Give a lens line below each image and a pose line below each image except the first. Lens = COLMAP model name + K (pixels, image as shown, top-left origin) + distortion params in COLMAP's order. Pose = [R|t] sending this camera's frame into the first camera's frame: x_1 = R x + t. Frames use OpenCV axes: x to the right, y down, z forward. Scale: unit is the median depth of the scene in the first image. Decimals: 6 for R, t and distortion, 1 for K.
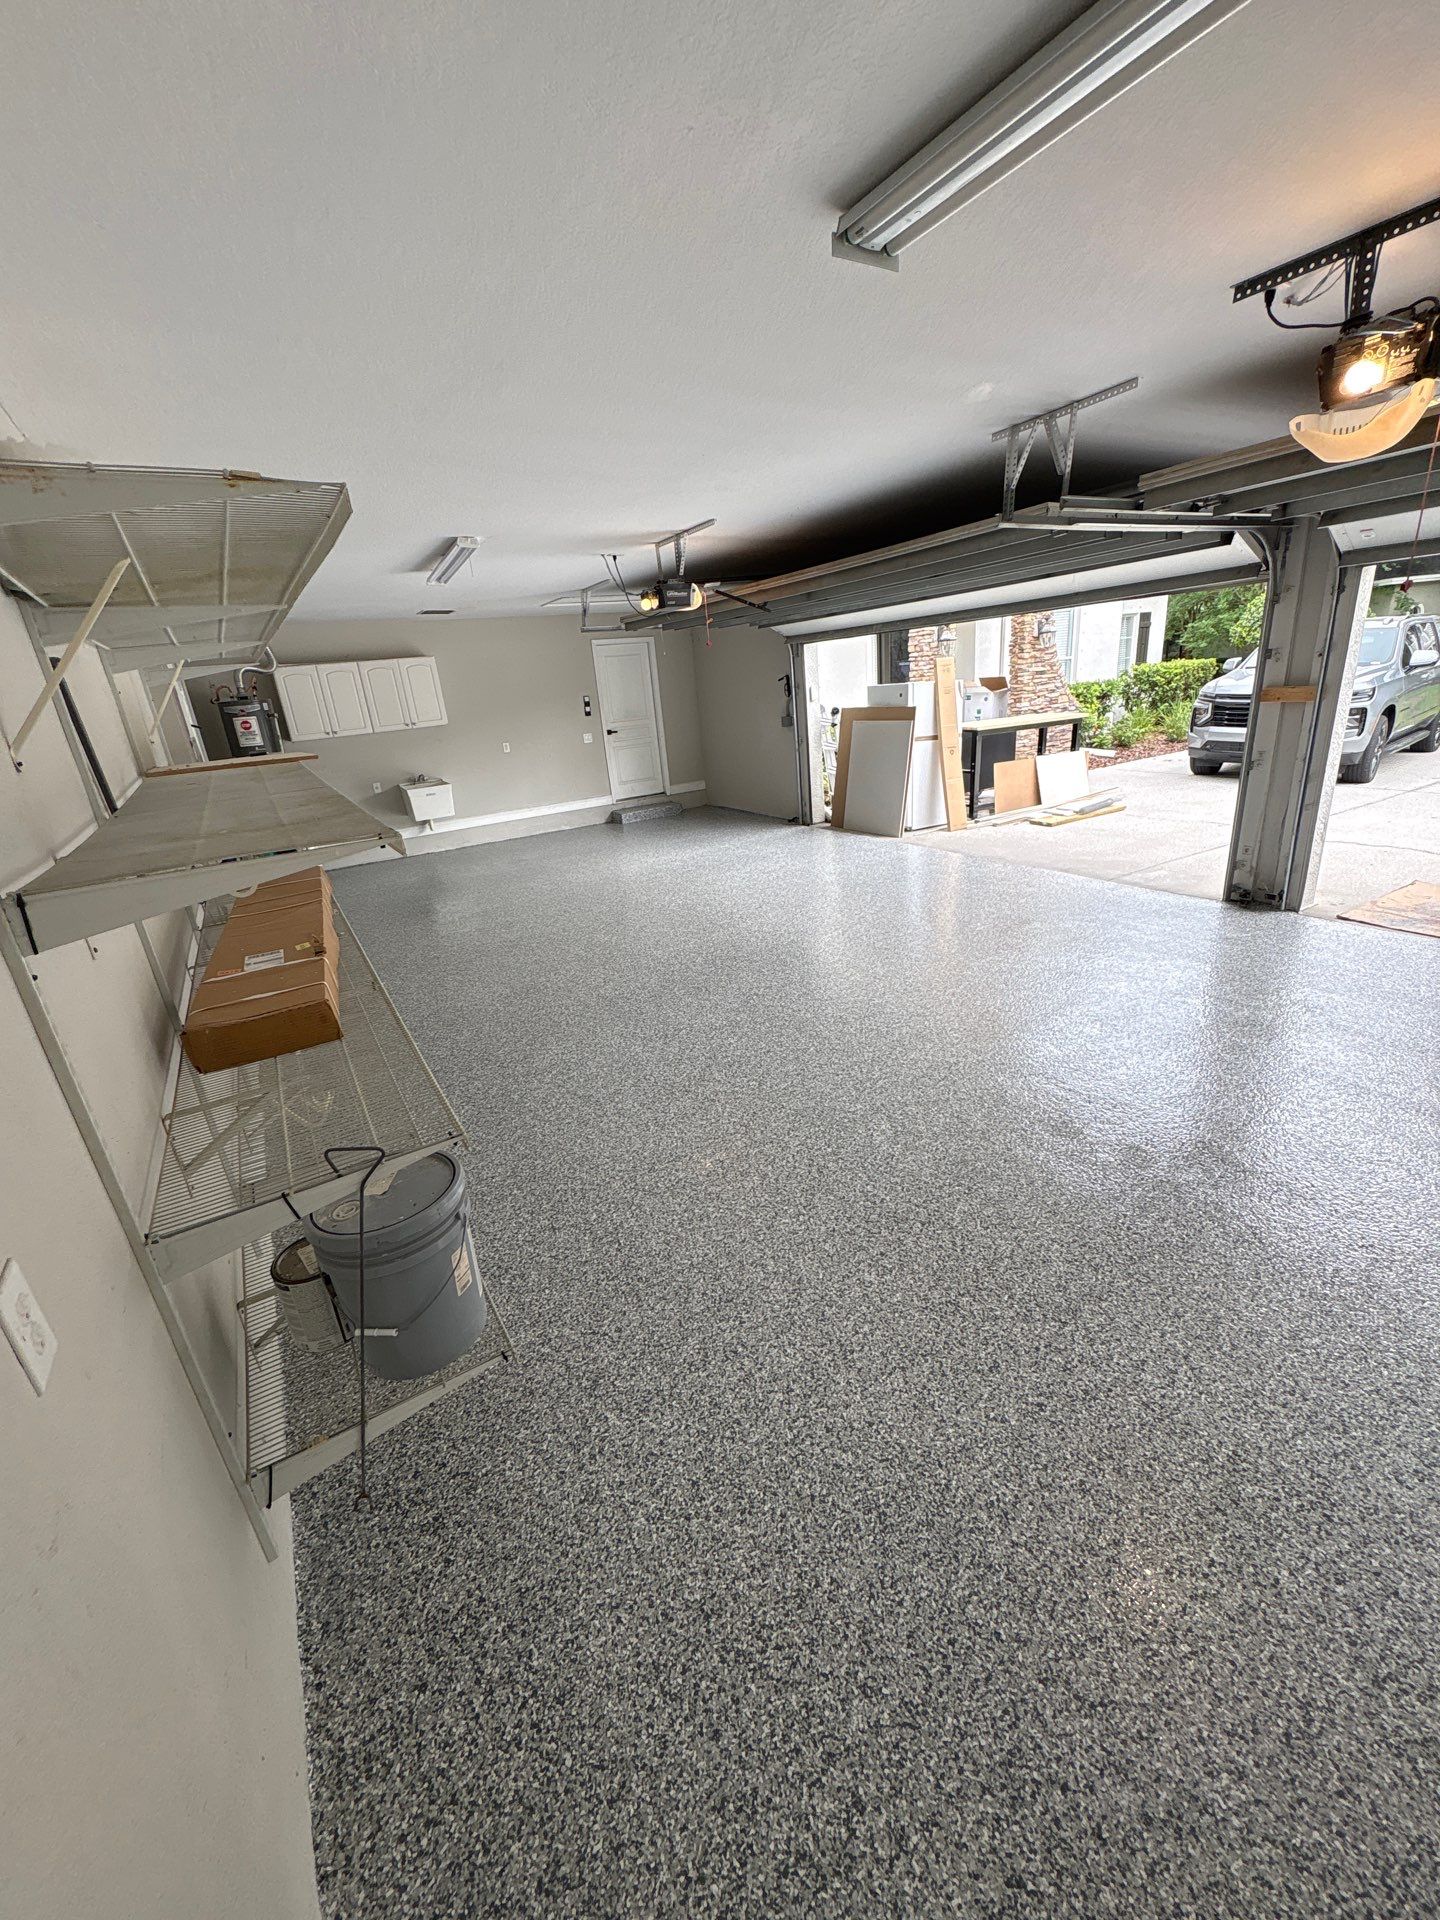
lens RADIAL K [[766.3, 0, 722.7], [0, 766.3, 965.7], [0, 0, 1]] dist [-0.001977, -0.001073]
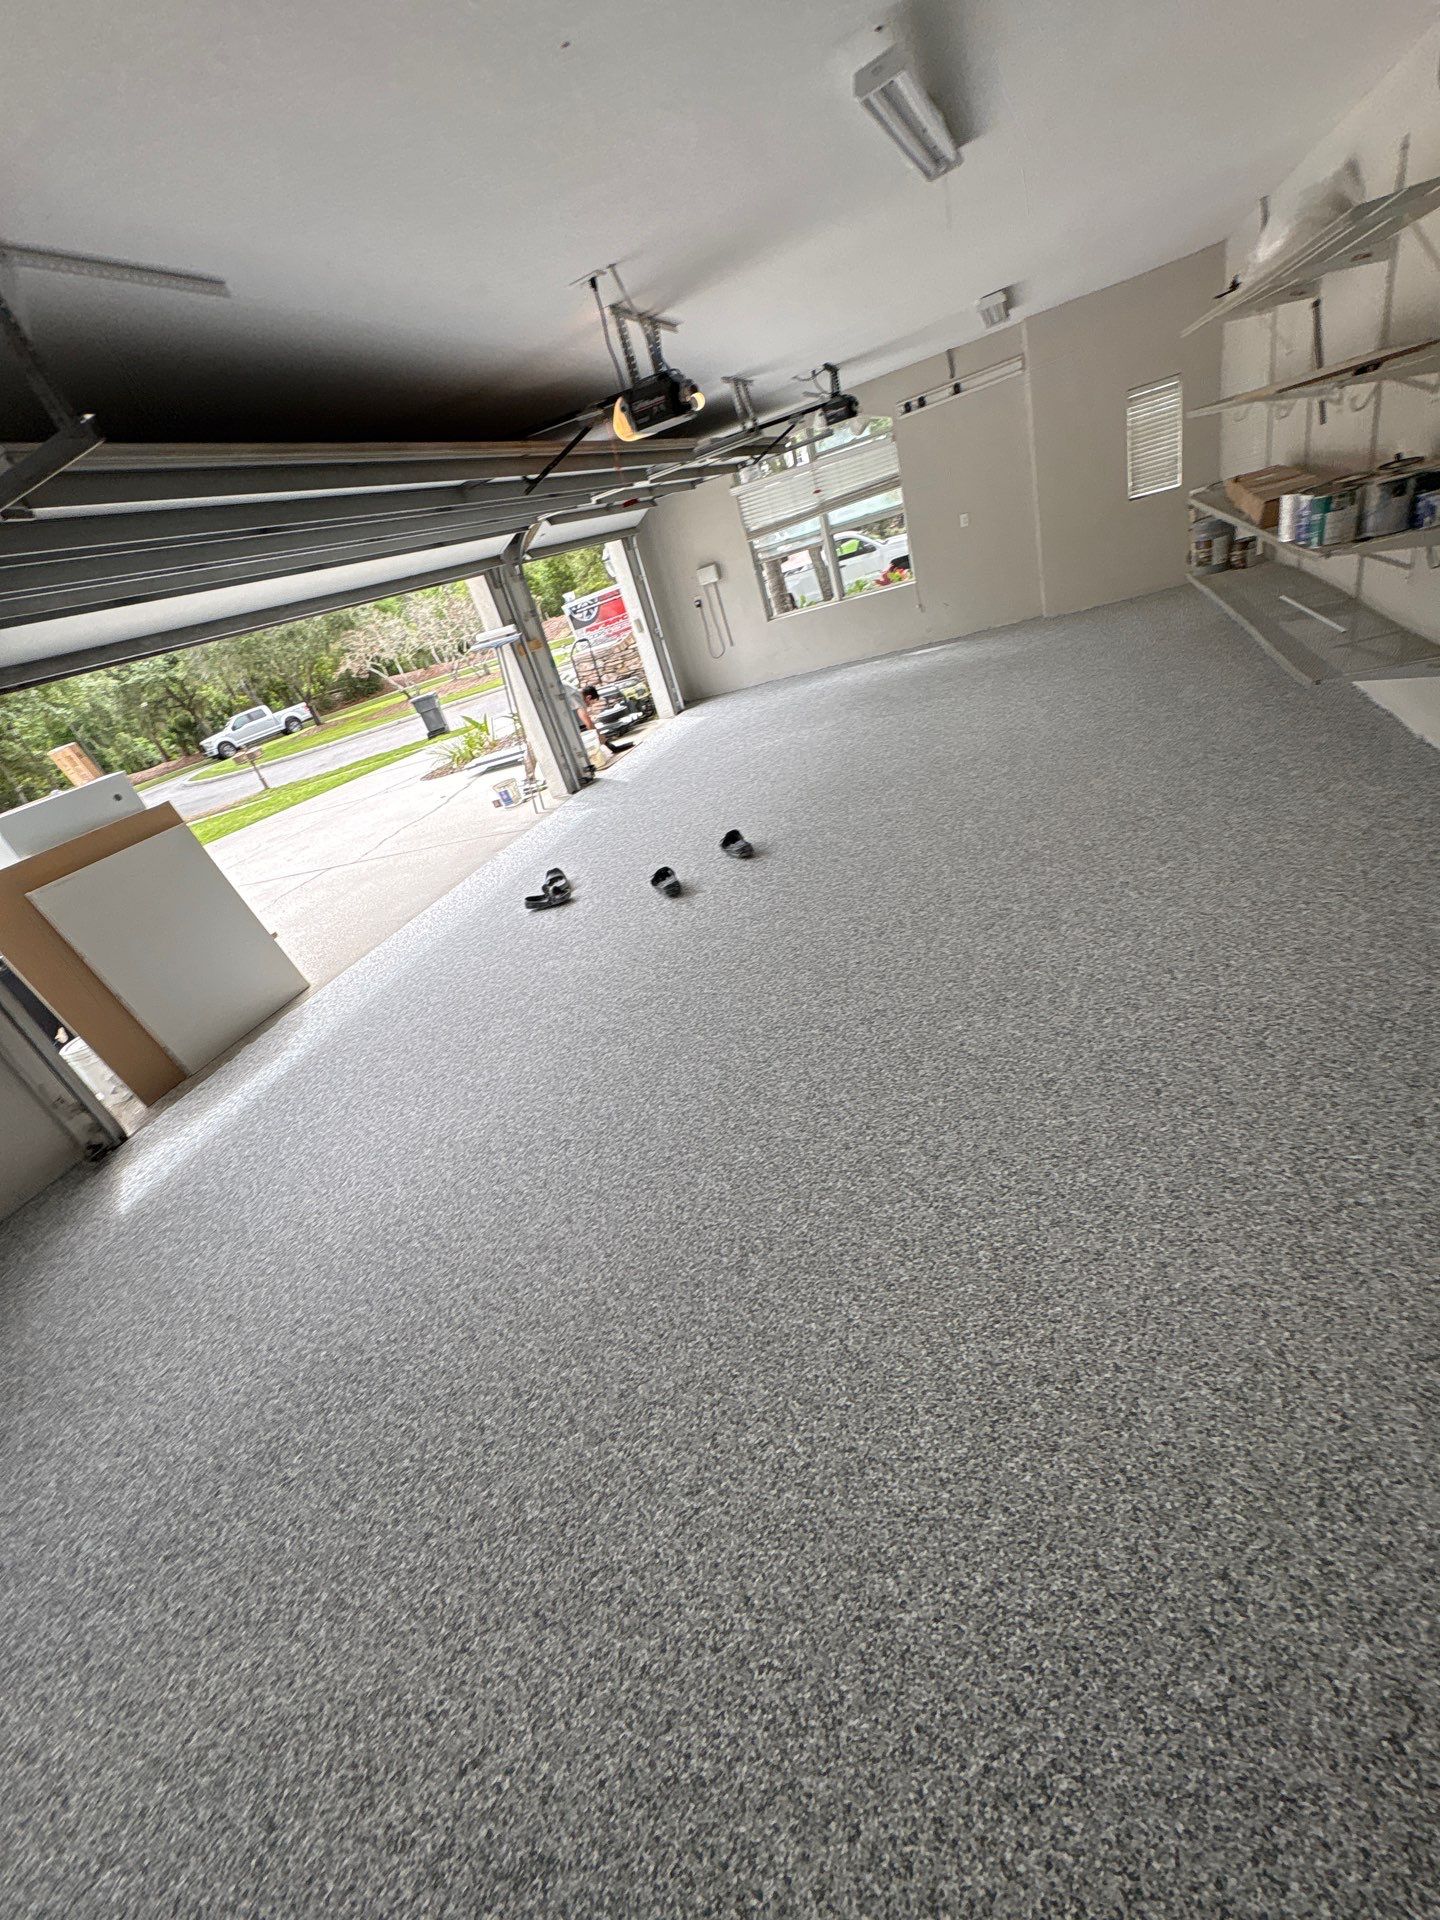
lens RADIAL K [[766.5, 0, 727.9], [0, 766.5, 963.2], [0, 0, 1]] dist [-0.001663, -0.000677]
pose [[-0.581474, -0.153555, 0.798942, -0.711257], [0.565399, 0.629848, 0.532556, -0.498325], [-0.584989, 0.761388, -0.279420, 1.521016]]
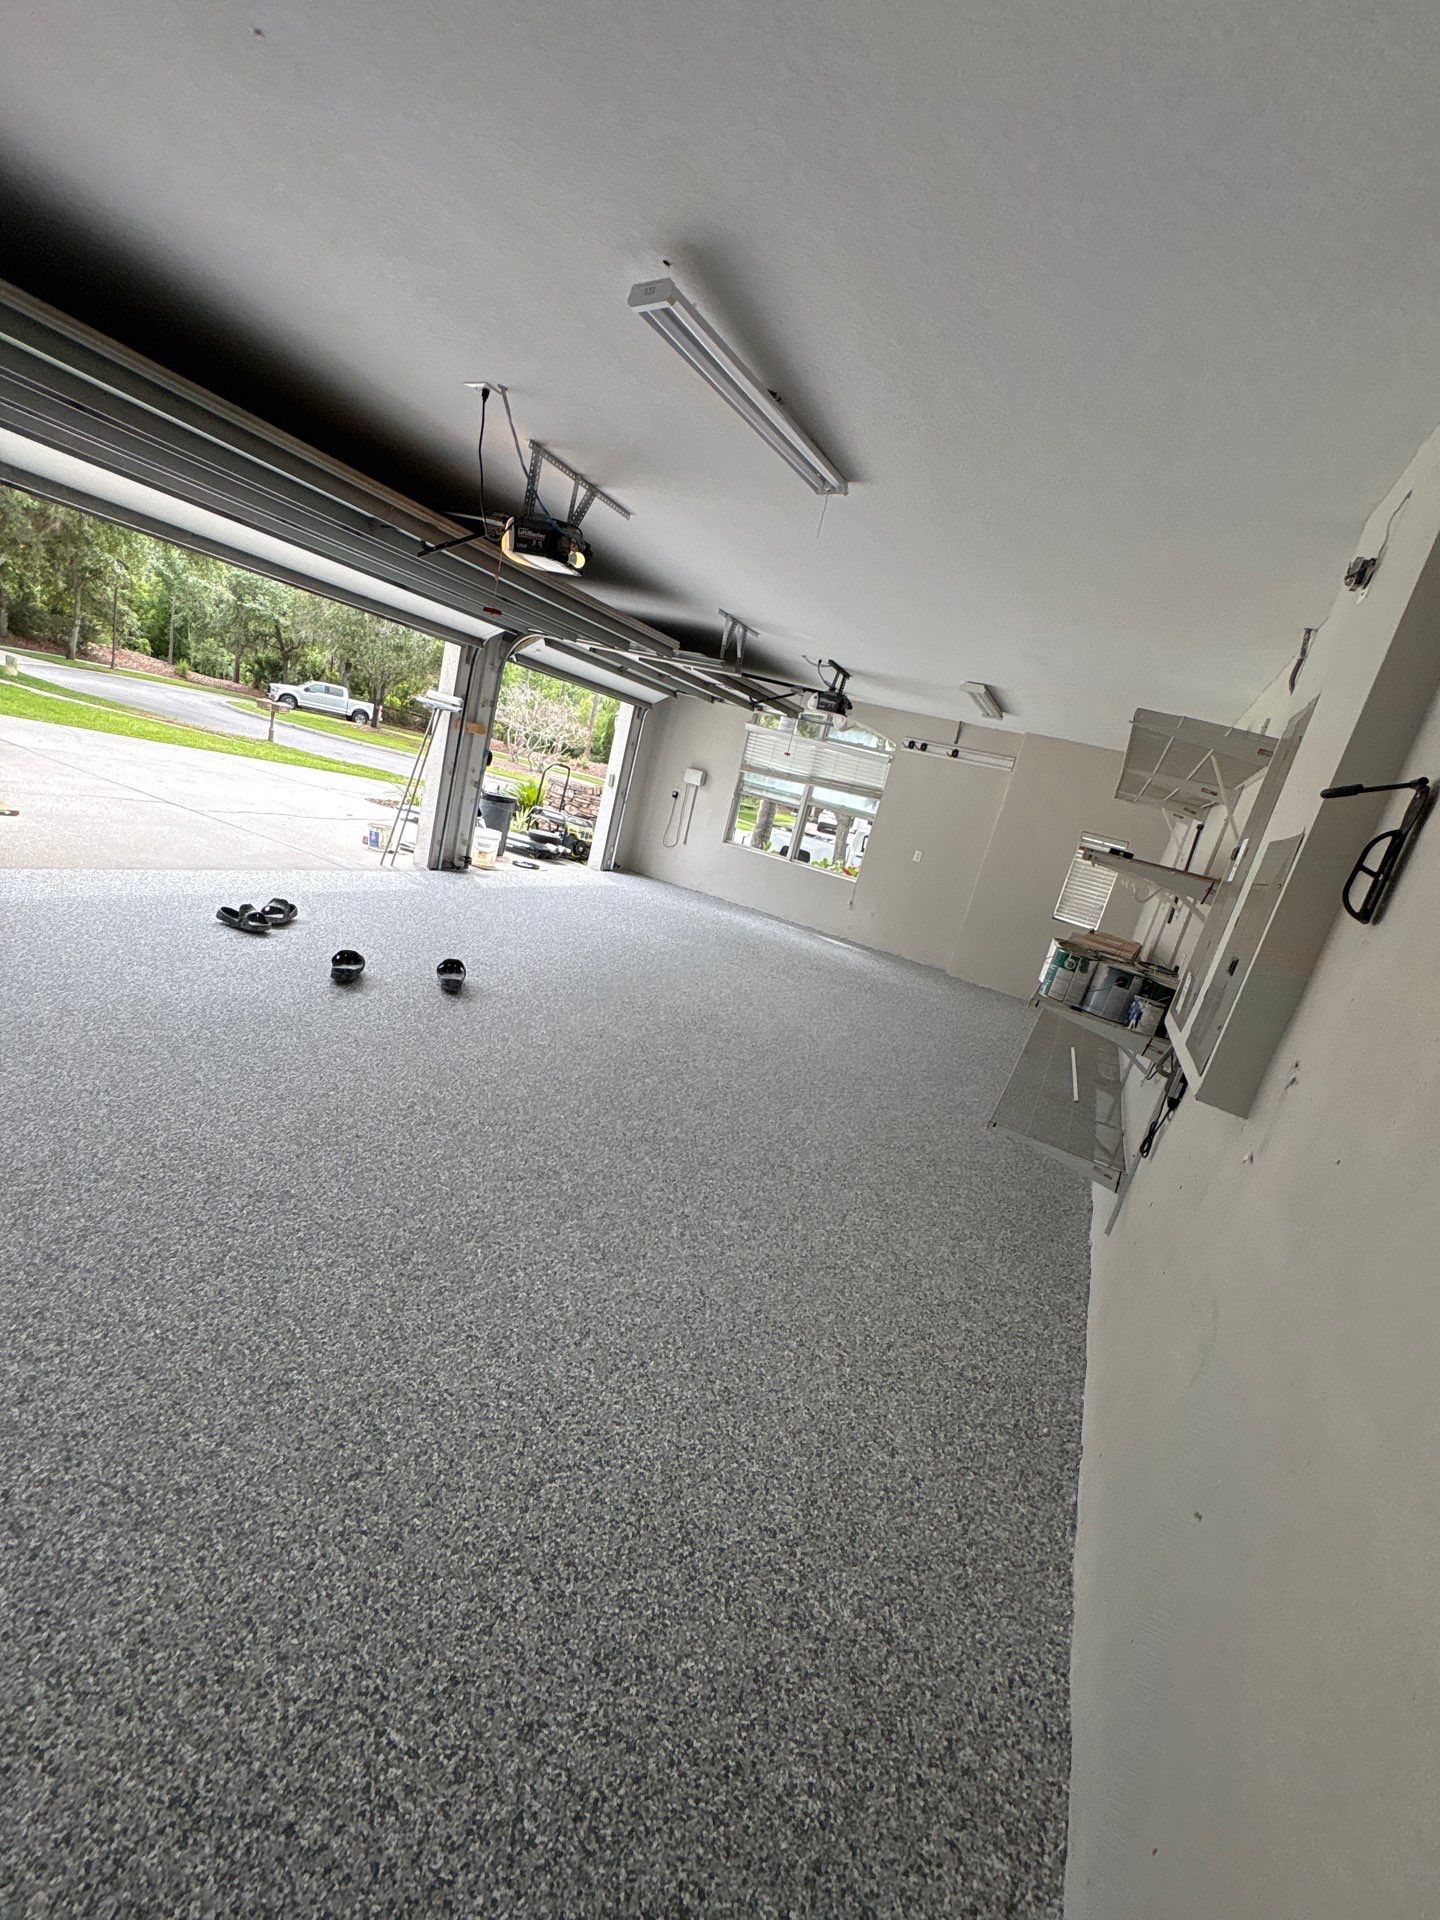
lens RADIAL K [[767.8, 0, 721.1], [0, 767.8, 964.6], [0, 0, 1]] dist [-0.000393, -0.000009]
pose [[-0.519691, -0.245611, 0.818289, -0.786225], [0.107326, 0.931431, 0.347733, -0.360309], [-0.847586, 0.268537, -0.457696, 1.279307]]
